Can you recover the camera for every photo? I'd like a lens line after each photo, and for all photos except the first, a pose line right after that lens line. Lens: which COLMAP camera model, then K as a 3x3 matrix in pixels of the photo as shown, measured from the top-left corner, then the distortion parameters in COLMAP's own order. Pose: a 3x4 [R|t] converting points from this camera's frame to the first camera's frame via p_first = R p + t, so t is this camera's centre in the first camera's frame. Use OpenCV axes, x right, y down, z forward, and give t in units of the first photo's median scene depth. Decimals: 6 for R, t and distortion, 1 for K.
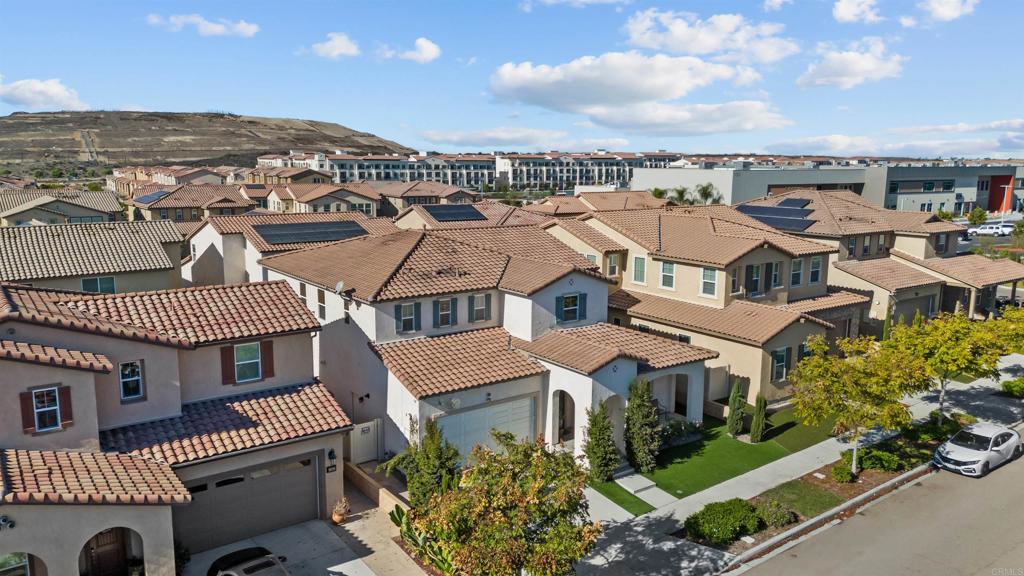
lens RADIAL K [[746.2, 0, 512.0], [0, 746.2, 288.0], [0, 0, 1]] dist [0.043324, -0.004862]
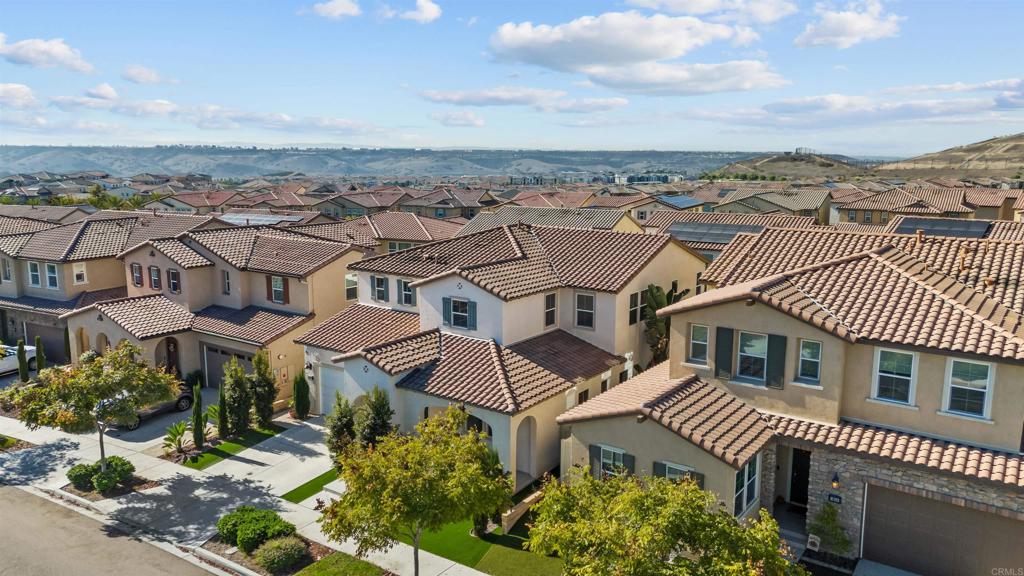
lens RADIAL K [[746.2, 0, 512.0], [0, 746.2, 288.0], [0, 0, 1]] dist [0.043324, -0.004862]
pose [[0.321795, 0.158424, -0.933461, 0.102923], [-0.162633, 0.980497, 0.110342, -0.012595], [0.932737, 0.116303, 0.341285, 0.078419]]
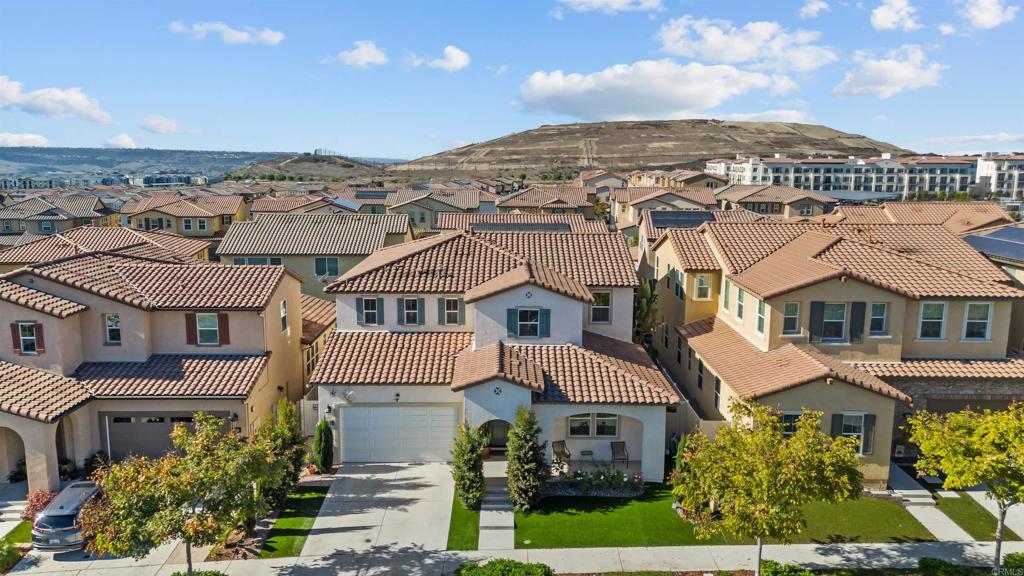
lens RADIAL K [[746.2, 0, 512.0], [0, 746.2, 288.0], [0, 0, 1]] dist [0.043324, -0.004862]
pose [[0.813173, 0.097234, -0.573842, 0.062747], [-0.100121, 0.994618, 0.026654, -0.004150], [0.573346, 0.035779, 0.818532, 0.024176]]
